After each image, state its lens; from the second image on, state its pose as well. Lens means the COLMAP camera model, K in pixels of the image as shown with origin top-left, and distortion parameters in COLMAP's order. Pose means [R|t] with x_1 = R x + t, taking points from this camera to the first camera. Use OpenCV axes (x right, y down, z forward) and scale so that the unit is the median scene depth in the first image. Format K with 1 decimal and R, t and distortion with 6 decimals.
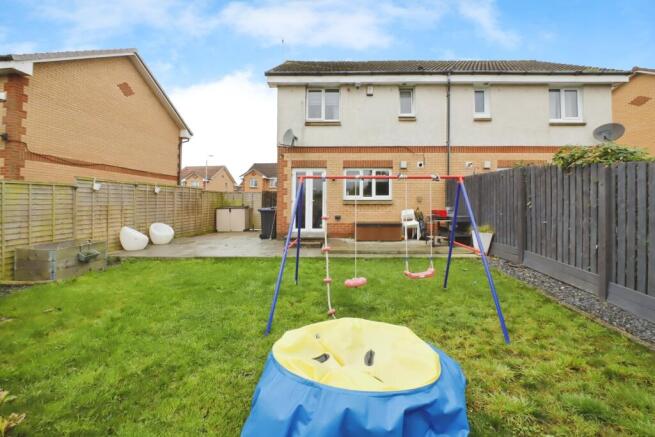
lens RADIAL K [[284.6, 0, 326.7], [0, 284.6, 210.4], [0, 0, 1]] dist [-0.010012, -0.000276]
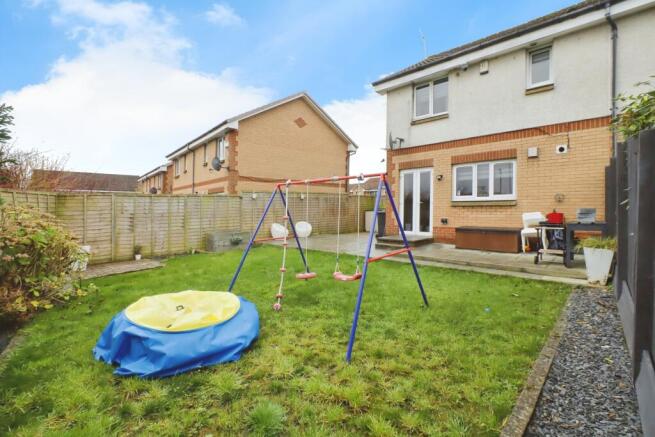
lens RADIAL K [[284.6, 0, 326.7], [0, 284.6, 210.4], [0, 0, 1]] dist [-0.010012, -0.000276]
pose [[0.750457, -0.000337, -0.660920, 0.348850], [-0.007069, 0.999939, -0.008536, 0.002409], [0.660882, 0.011077, 0.750408, 0.084448]]
